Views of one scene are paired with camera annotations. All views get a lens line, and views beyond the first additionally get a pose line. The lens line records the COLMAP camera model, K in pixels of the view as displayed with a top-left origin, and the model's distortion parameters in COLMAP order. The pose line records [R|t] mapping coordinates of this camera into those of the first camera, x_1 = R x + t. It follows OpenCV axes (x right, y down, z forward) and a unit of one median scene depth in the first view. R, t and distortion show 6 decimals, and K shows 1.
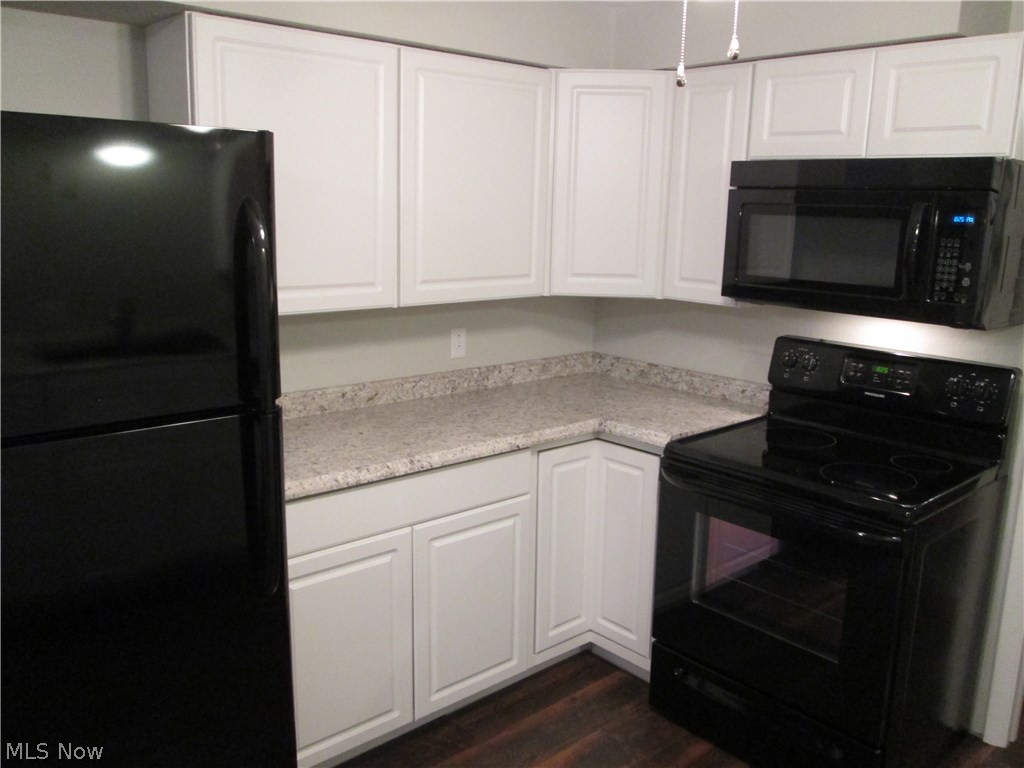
lens RADIAL K [[847.8, 0, 512.0], [0, 847.8, 384.0], [0, 0, 1]] dist [-0.047869, 0.017693]
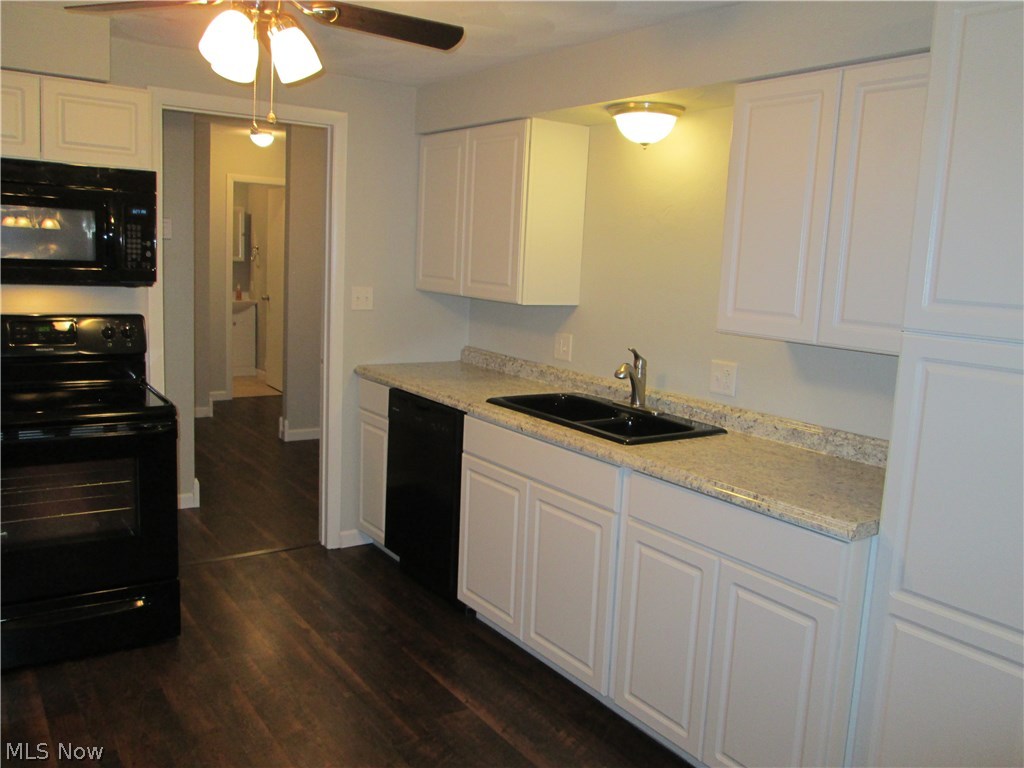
lens RADIAL K [[847.8, 0, 512.0], [0, 847.8, 384.0], [0, 0, 1]] dist [-0.047869, 0.017693]
pose [[0.128297, -0.166550, 0.977651, -0.680619], [0.156467, 0.976851, 0.145881, -0.009804], [-0.979315, 0.134254, 0.151387, 0.131599]]
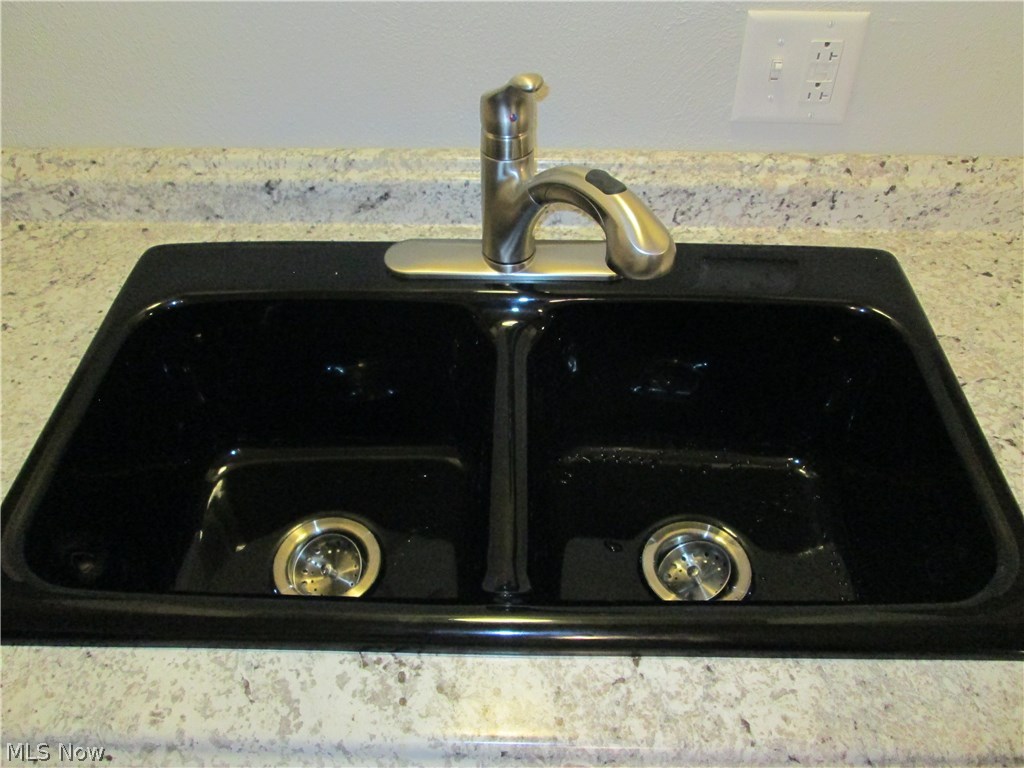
lens RADIAL K [[847.8, 0, 512.0], [0, 847.8, 384.0], [0, 0, 1]] dist [-0.047869, 0.017693]
pose [[-0.727563, -0.508377, 0.460657, 0.342825], [0.125760, 0.561261, 0.818028, -0.016666], [-0.674415, 0.653100, -0.344420, 0.288833]]
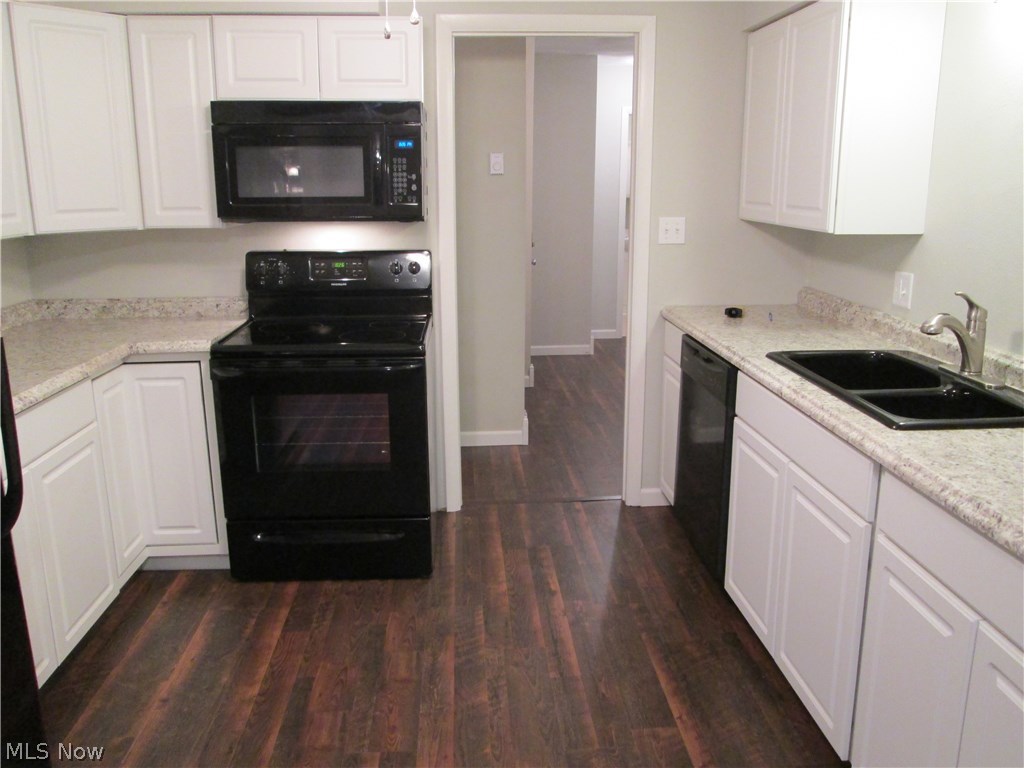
lens RADIAL K [[847.8, 0, 512.0], [0, 847.8, 384.0], [0, 0, 1]] dist [-0.047869, 0.017693]
pose [[0.620751, -0.207014, 0.756183, -0.418785], [0.175836, 0.976700, 0.123040, 0.048034], [-0.764035, 0.056587, 0.642688, -0.047445]]
